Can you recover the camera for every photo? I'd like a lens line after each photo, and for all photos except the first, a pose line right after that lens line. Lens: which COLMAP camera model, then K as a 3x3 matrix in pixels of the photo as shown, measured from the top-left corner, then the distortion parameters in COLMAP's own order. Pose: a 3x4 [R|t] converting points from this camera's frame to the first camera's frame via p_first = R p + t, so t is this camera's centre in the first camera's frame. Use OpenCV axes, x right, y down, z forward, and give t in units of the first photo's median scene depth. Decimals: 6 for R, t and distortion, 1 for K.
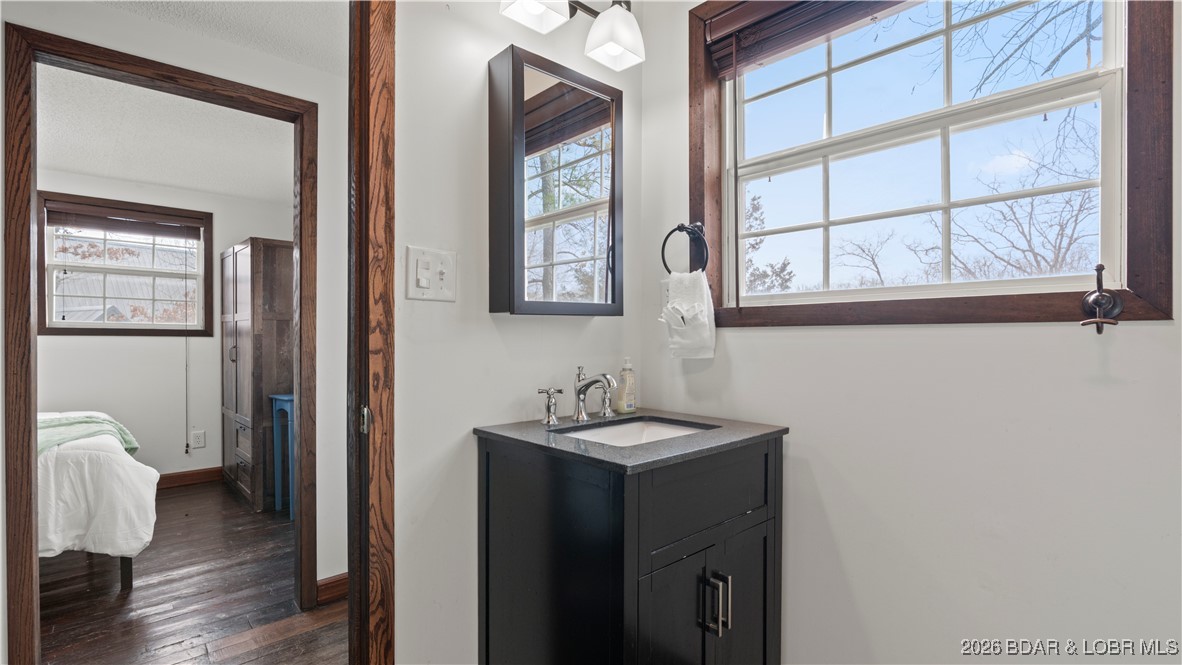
lens RADIAL K [[540.7, 0, 592.0], [0, 540.7, 333.7], [0, 0, 1]] dist [0.001598, 0.000161]
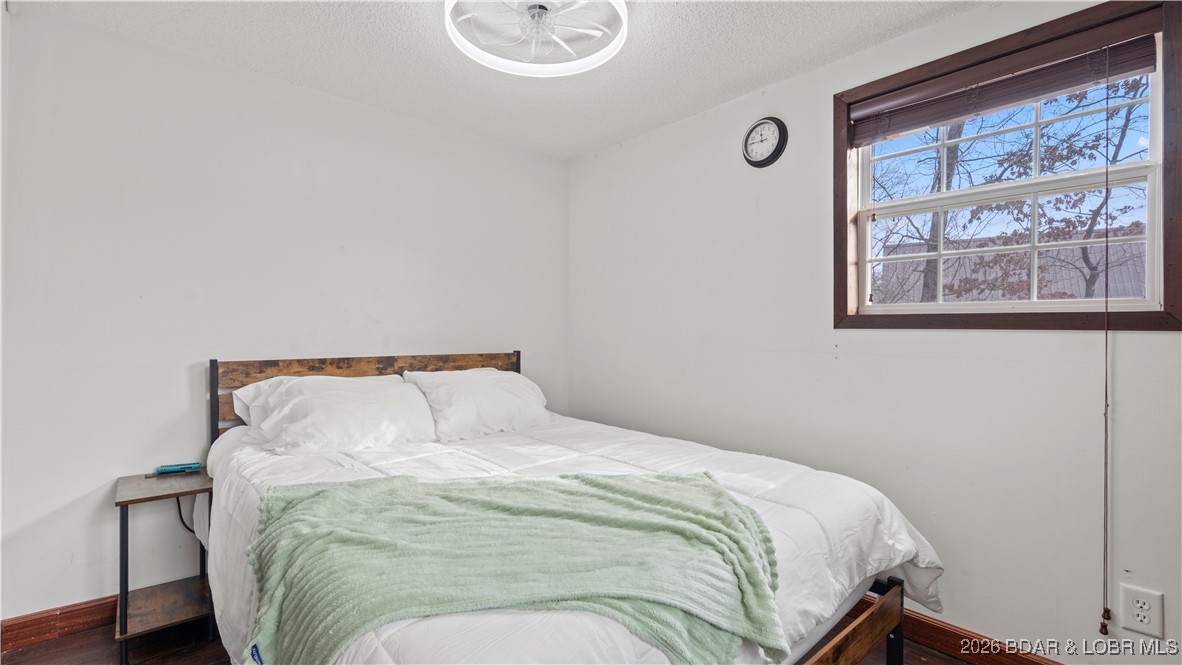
lens RADIAL K [[540.7, 0, 592.0], [0, 540.7, 331.8], [0, 0, 1]] dist [0.001598, 0.000161]
pose [[-0.032544, 0.004110, -0.999462, -0.348444], [-0.003004, 0.999987, 0.004210, 0.004017], [0.999466, 0.003140, -0.032532, 0.643274]]
